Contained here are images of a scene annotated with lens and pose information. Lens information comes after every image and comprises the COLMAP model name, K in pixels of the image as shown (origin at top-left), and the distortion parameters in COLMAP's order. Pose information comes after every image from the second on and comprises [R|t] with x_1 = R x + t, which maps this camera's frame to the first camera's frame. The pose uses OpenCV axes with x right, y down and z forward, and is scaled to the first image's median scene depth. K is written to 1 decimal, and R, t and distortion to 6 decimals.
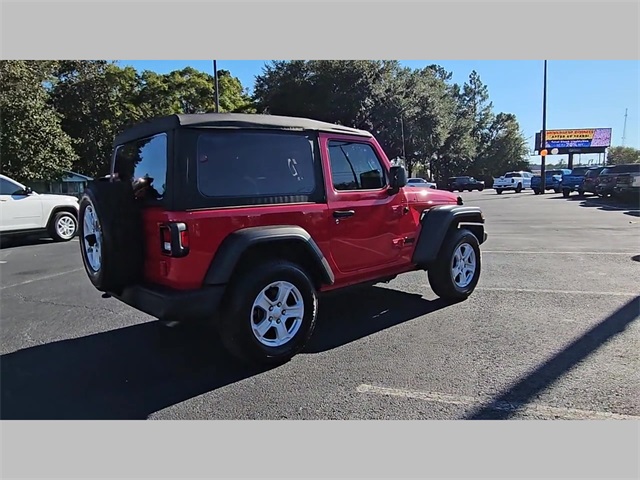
lens RADIAL K [[441.4, 0, 315.2], [0, 441.4, 239.3], [0, 0, 1]] dist [0.012647, -0.009595]
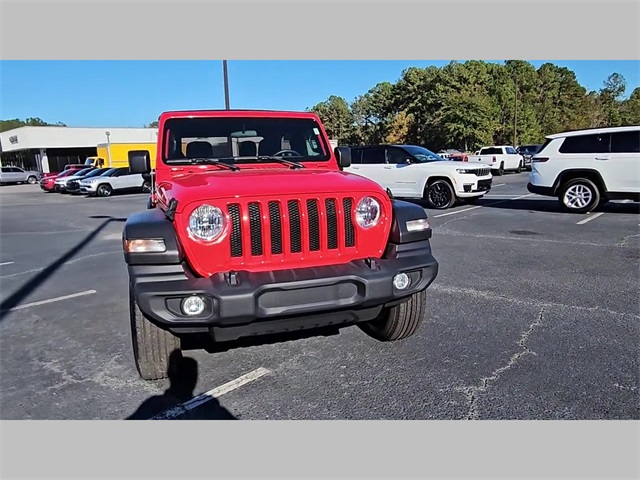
lens RADIAL K [[441.4, 0, 313.3], [0, 441.4, 243.9], [0, 0, 1]] dist [0.012647, -0.009595]
pose [[-0.398495, 0.204522, -0.894076, 0.743056], [-0.063903, 0.966260, 0.249516, -0.189296], [0.914942, 0.156565, -0.371980, 1.396240]]
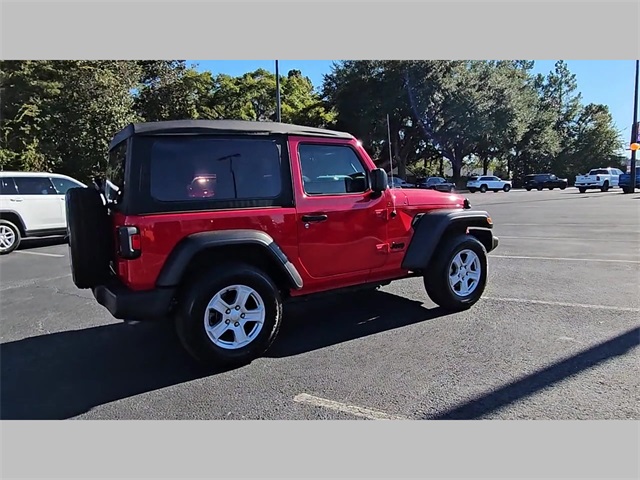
lens RADIAL K [[441.4, 0, 314.7], [0, 441.4, 239.0], [0, 0, 1]] dist [0.012647, -0.009595]
pose [[0.986362, 0.019379, -0.163445, 0.172546], [-0.018601, 0.999807, 0.006292, -0.013310], [0.163536, -0.003166, 0.986532, 0.020251]]
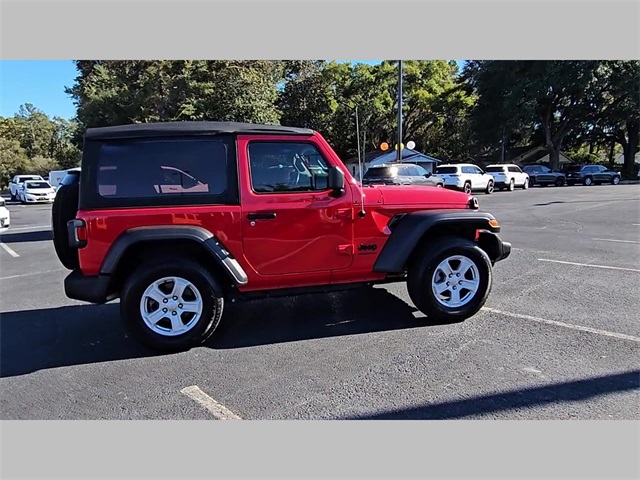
lens RADIAL K [[441.4, 0, 313.2], [0, 441.4, 240.5], [0, 0, 1]] dist [0.012647, -0.009595]
pose [[0.880742, 0.070982, -0.468247, 0.483346], [-0.055169, 0.997350, 0.047419, -0.043071], [0.470372, -0.015931, 0.882324, 0.137374]]
